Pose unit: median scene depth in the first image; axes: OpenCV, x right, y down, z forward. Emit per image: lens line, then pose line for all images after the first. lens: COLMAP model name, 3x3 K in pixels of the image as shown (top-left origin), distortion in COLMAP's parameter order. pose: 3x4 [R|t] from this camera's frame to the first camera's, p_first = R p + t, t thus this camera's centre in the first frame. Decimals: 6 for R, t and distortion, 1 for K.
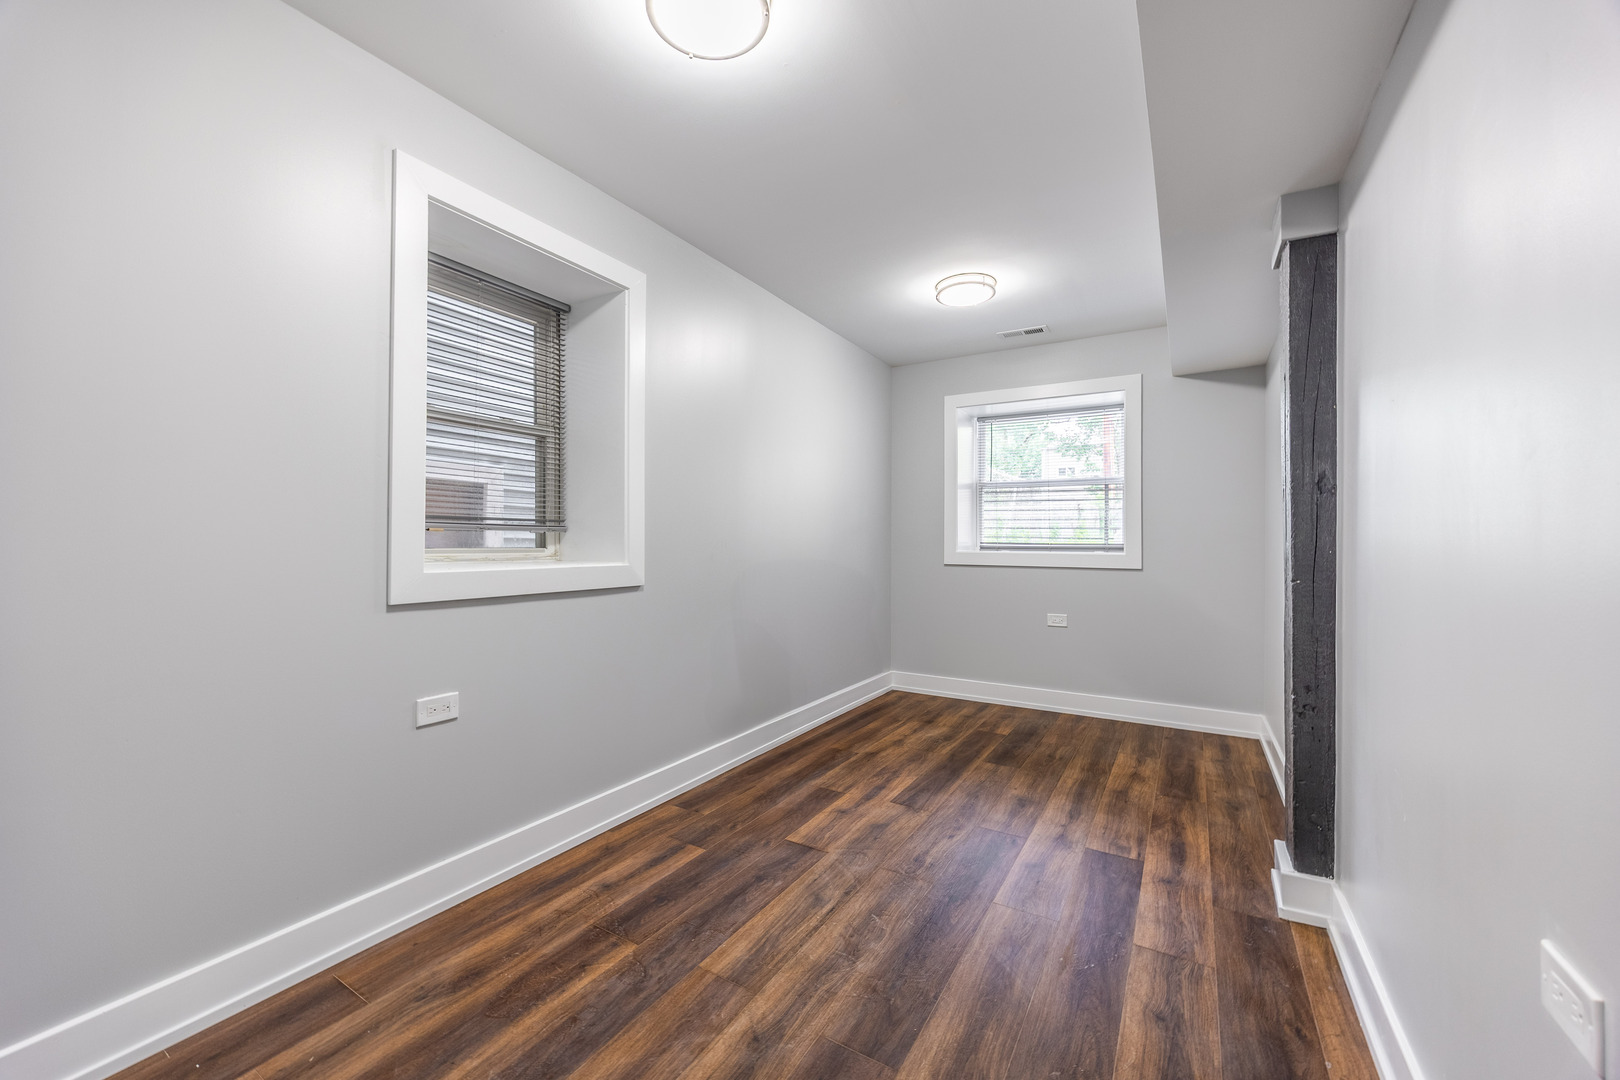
lens RADIAL K [[630.6, 0, 803.7], [0, 630.6, 537.8], [0, 0, 1]] dist [-0.001068, 0.000040]
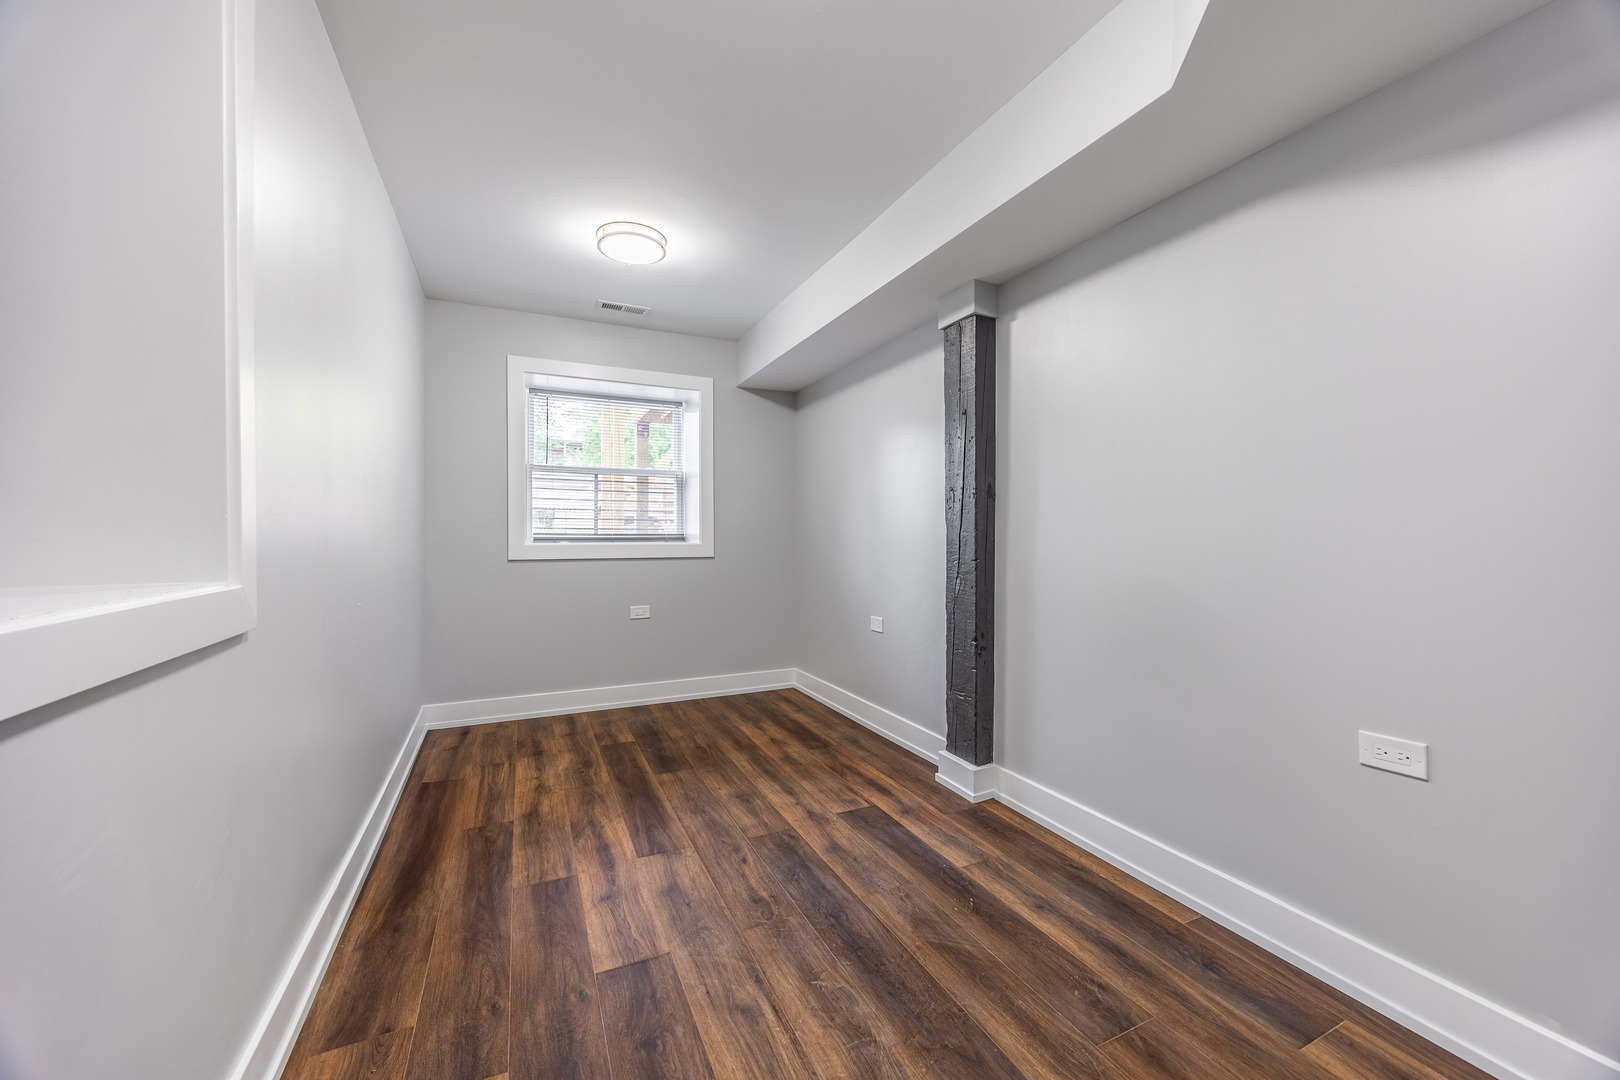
lens RADIAL K [[614.4, 0, 810.0], [0, 614.4, 540.0], [0, 0, 1]] dist [-0.003162, 0.000023]
pose [[0.544148, -0.012189, 0.838900, -0.382105], [-0.003839, 0.999848, 0.017019, 0.001172], [-0.838980, -0.012482, 0.544019, 0.386813]]
